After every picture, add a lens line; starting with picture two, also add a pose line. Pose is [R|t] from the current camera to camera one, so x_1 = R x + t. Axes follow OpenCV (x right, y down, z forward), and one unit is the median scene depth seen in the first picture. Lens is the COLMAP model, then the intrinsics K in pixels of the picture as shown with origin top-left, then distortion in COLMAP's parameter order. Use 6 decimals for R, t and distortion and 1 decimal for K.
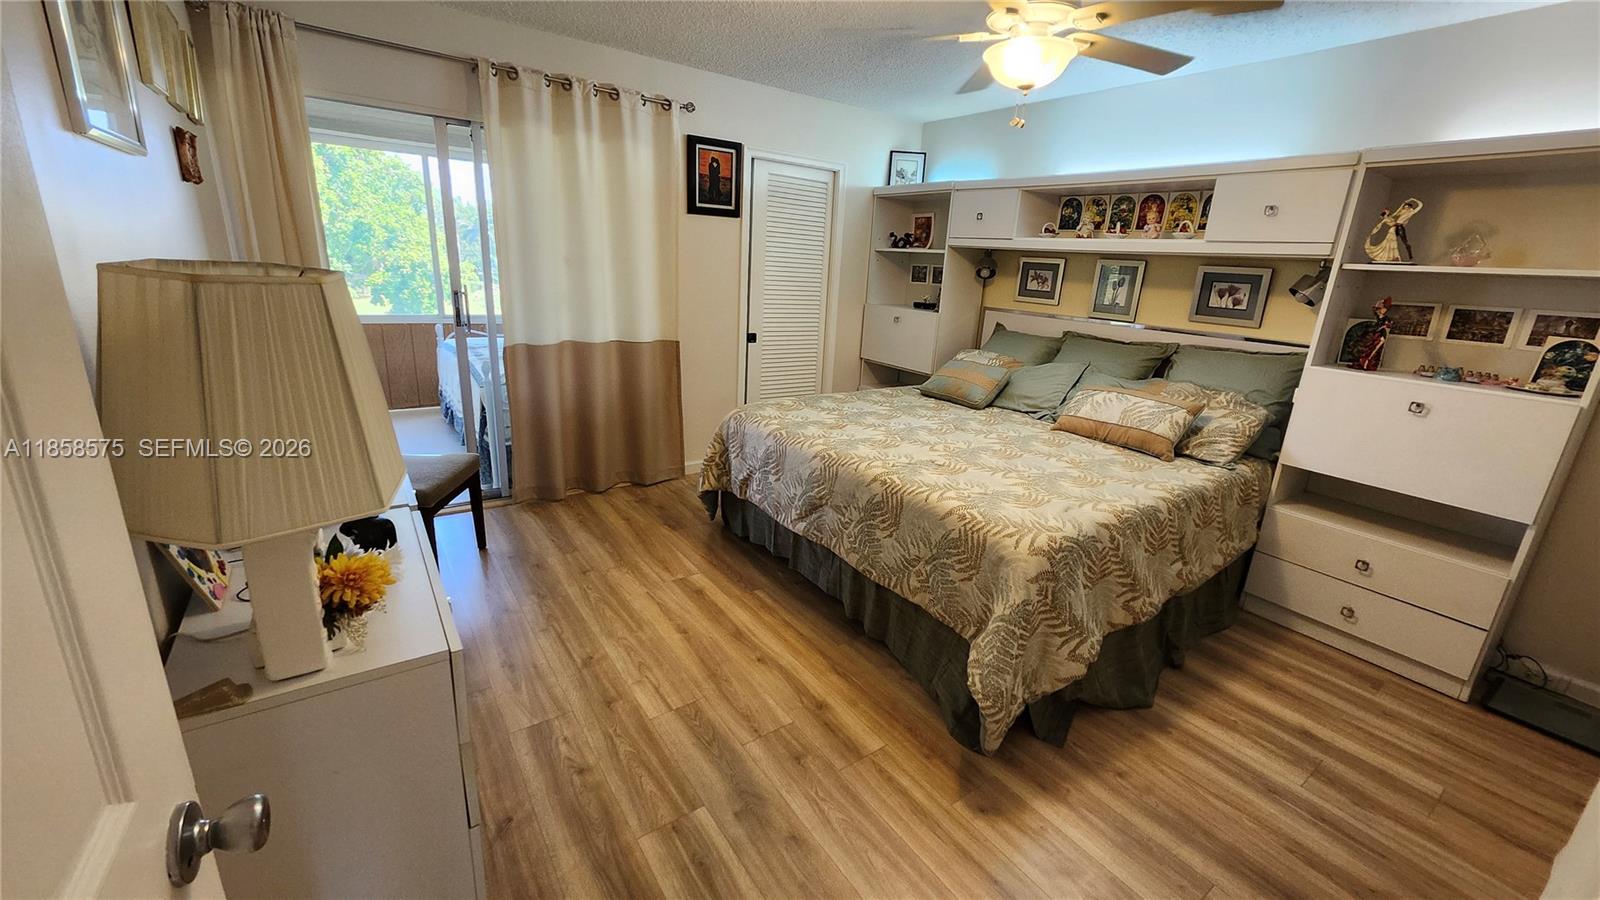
lens RADIAL K [[630.9, 0, 806.9], [0, 630.9, 440.7], [0, 0, 1]] dist [0.010264, -0.001726]
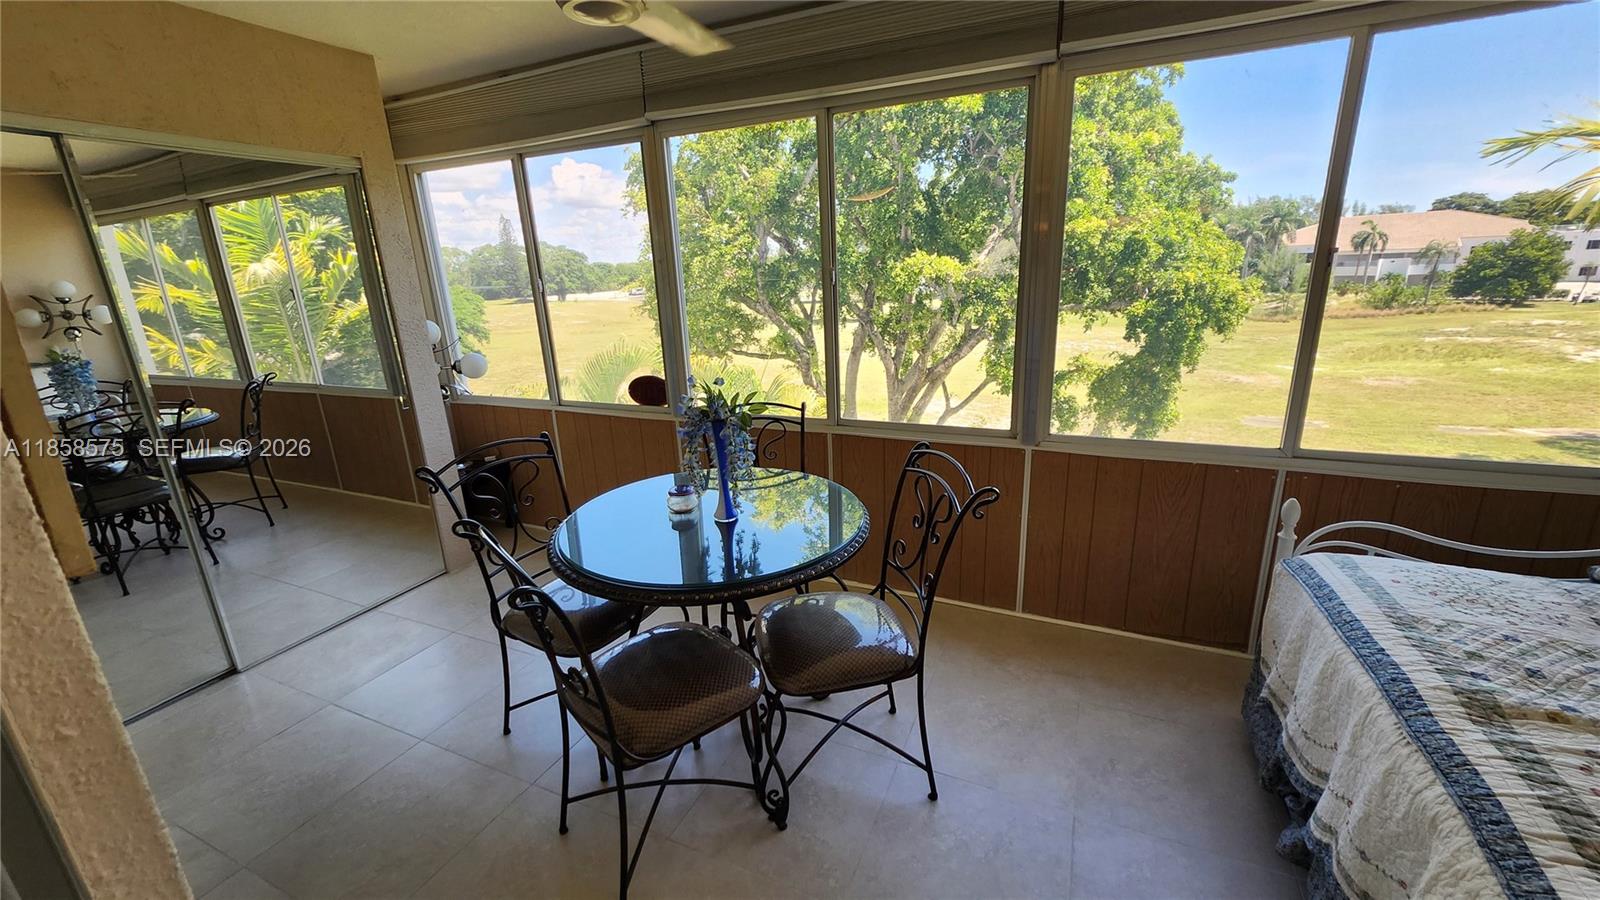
lens RADIAL K [[630.9, 0, 798.1], [0, 630.9, 447.9], [0, 0, 1]] dist [0.010264, -0.001726]
pose [[0.499870, 0.163097, -0.850605, -0.180709], [-0.170420, 0.981431, 0.088033, -0.078518], [0.849168, 0.100955, 0.518383, 0.236017]]
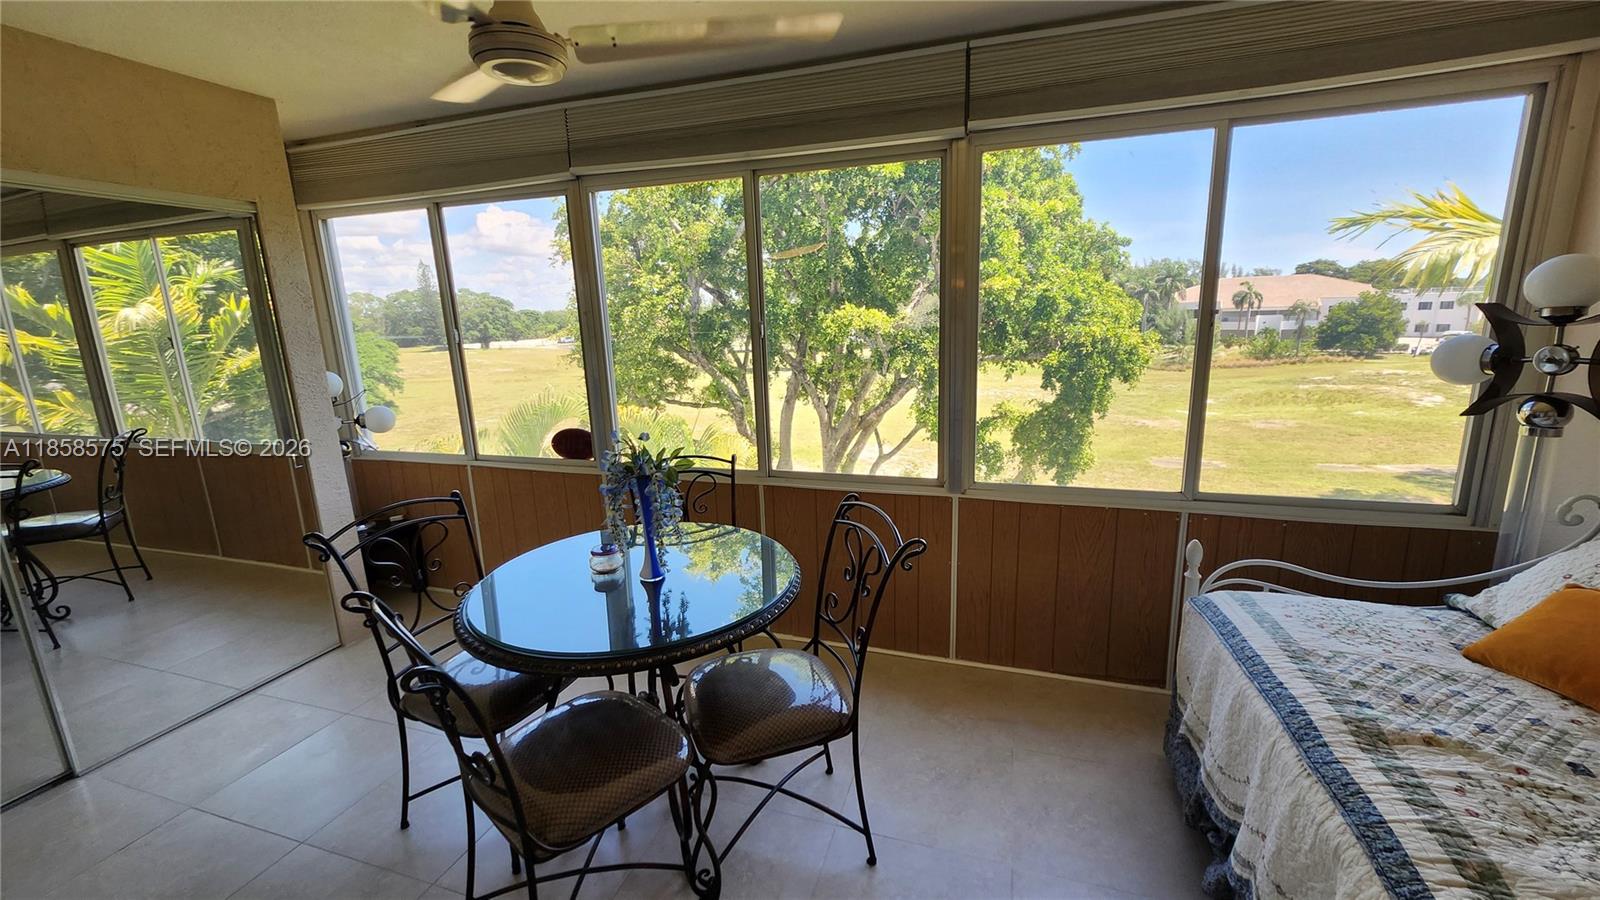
lens RADIAL K [[630.9, 0, 805.0], [0, 630.9, 446.5], [0, 0, 1]] dist [0.010264, -0.001726]
pose [[0.593331, 0.091766, -0.799711, -0.180694], [-0.159496, 0.987186, -0.005056, -0.081300], [0.788999, 0.130551, 0.600364, 0.238813]]
